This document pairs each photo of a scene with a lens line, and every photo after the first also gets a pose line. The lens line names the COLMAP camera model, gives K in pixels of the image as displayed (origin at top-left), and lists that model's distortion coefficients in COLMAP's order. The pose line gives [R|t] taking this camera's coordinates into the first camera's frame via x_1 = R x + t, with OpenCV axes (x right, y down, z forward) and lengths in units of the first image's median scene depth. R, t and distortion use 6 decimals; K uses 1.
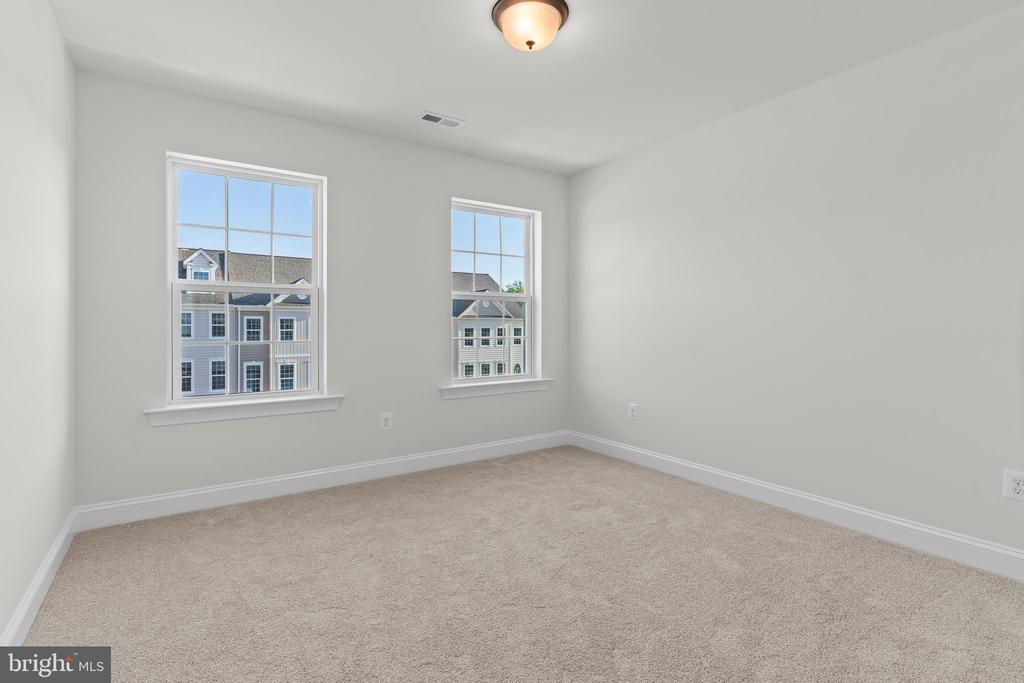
lens RADIAL K [[500.5, 0, 513.2], [0, 500.5, 323.7], [0, 0, 1]] dist [-0.001480, -0.001410]
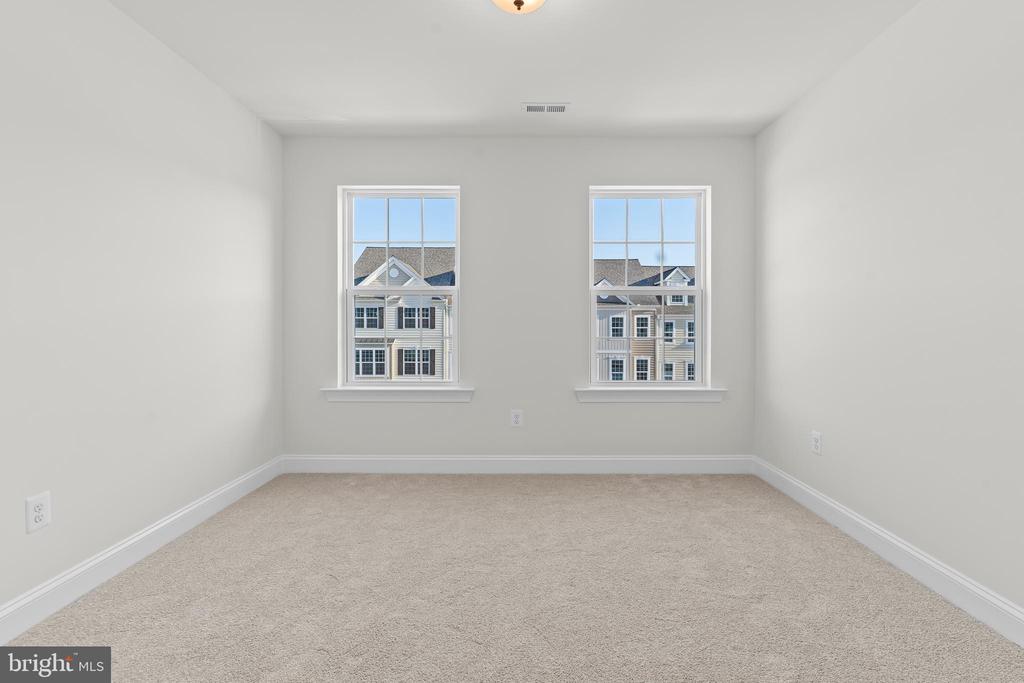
lens RADIAL K [[500.5, 0, 513.2], [0, 500.5, 323.7], [0, 0, 1]] dist [-0.001480, -0.001410]
pose [[0.823118, 0.002943, -0.567862, 0.313974], [-0.000592, 0.999990, 0.004325, -0.000420], [0.567869, -0.003223, 0.823112, 0.162554]]
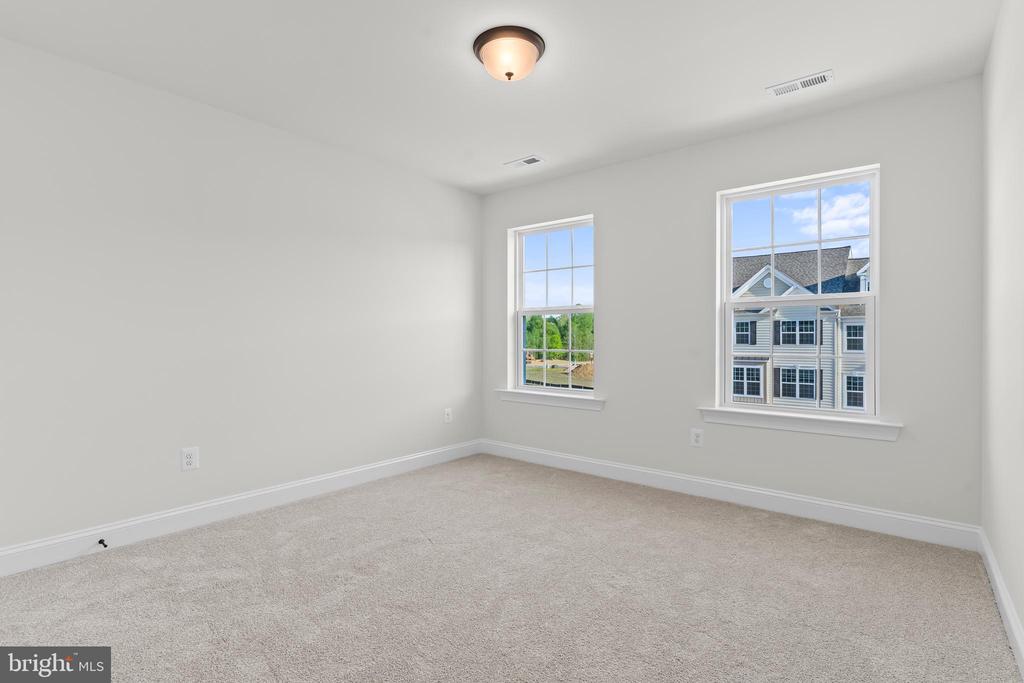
lens RADIAL K [[513.0, 0, 511.9], [0, 513.0, 354.0], [0, 0, 1]] dist [0.001117, 0.000087]
pose [[0.260707, 0.030751, -0.964928, 0.793267], [0.001921, 0.999474, 0.032372, 0.000314], [0.965416, -0.010293, 0.260511, 0.518409]]
